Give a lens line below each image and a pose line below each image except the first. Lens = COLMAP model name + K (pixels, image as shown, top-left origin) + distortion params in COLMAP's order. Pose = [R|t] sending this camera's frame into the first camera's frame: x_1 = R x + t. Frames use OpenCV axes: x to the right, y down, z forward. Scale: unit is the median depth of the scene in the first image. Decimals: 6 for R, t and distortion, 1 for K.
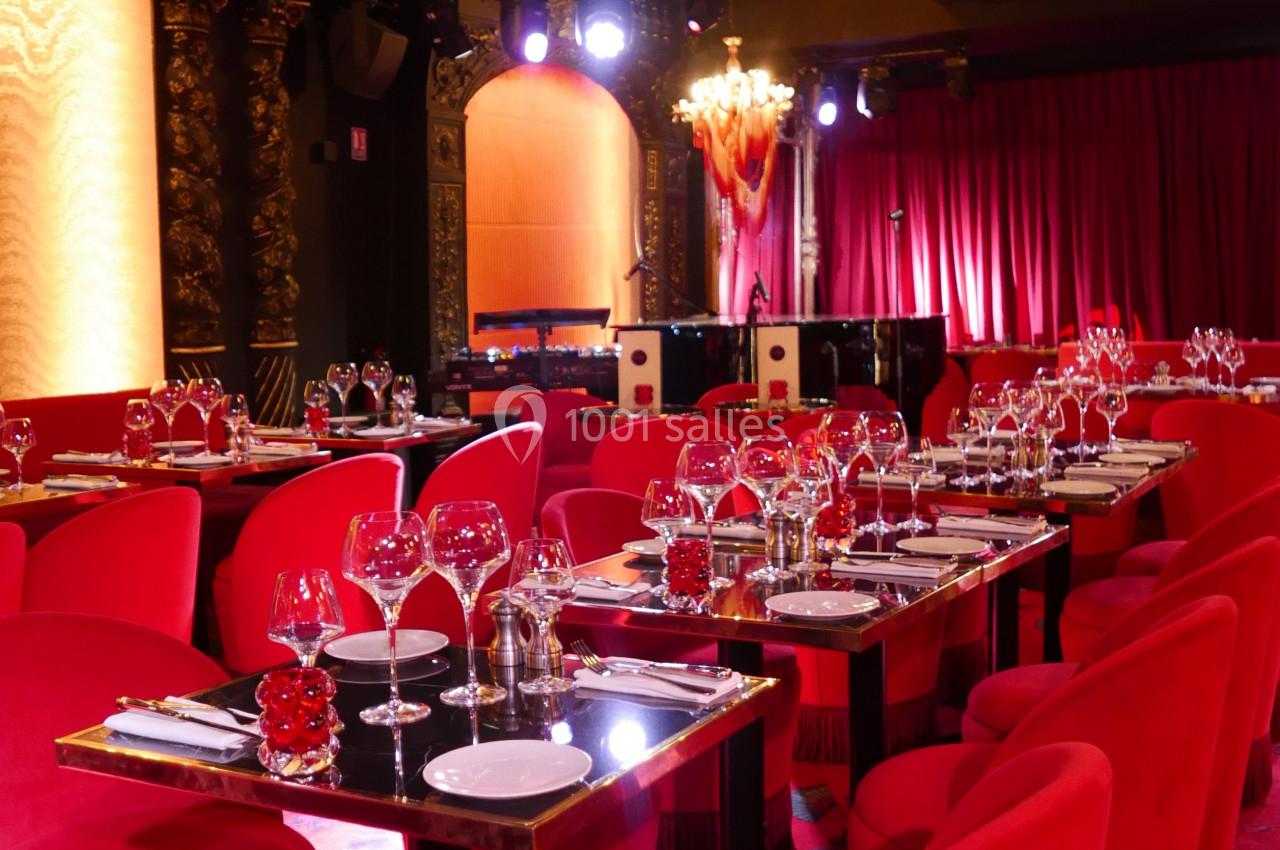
lens RADIAL K [[1523.6, 0, 637.2], [0, 1523.6, 374.6], [0, 0, 1]] dist [-0.007422, 0.020607]
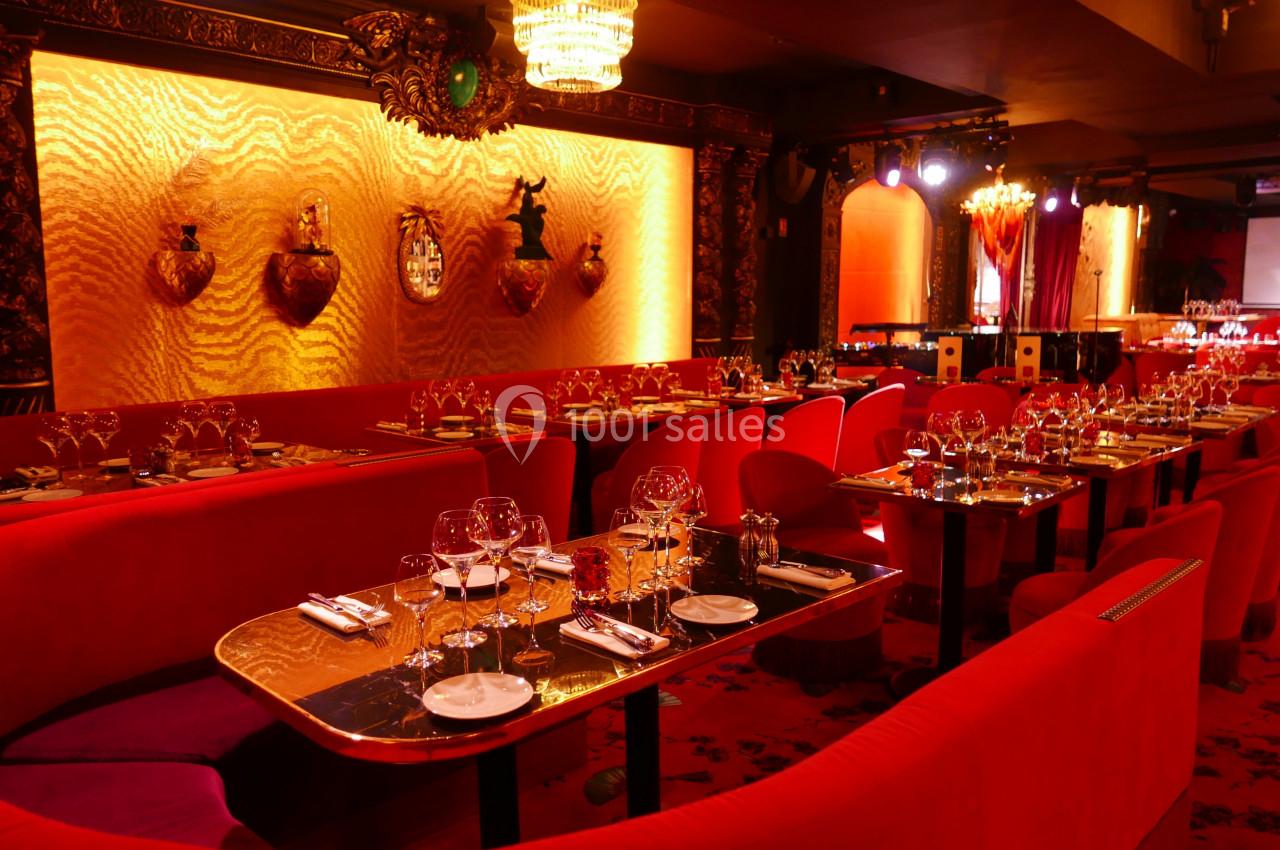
lens RADIAL K [[993.9, 0, 640.0], [0, 993.9, 425.0], [0, 0, 1]] dist [-0.040737, 0.043832]
pose [[0.971904, 0.046291, -0.230779, -0.078574], [-0.029488, 0.996692, 0.075738, -0.001830], [0.233521, -0.066805, 0.970054, -0.245839]]
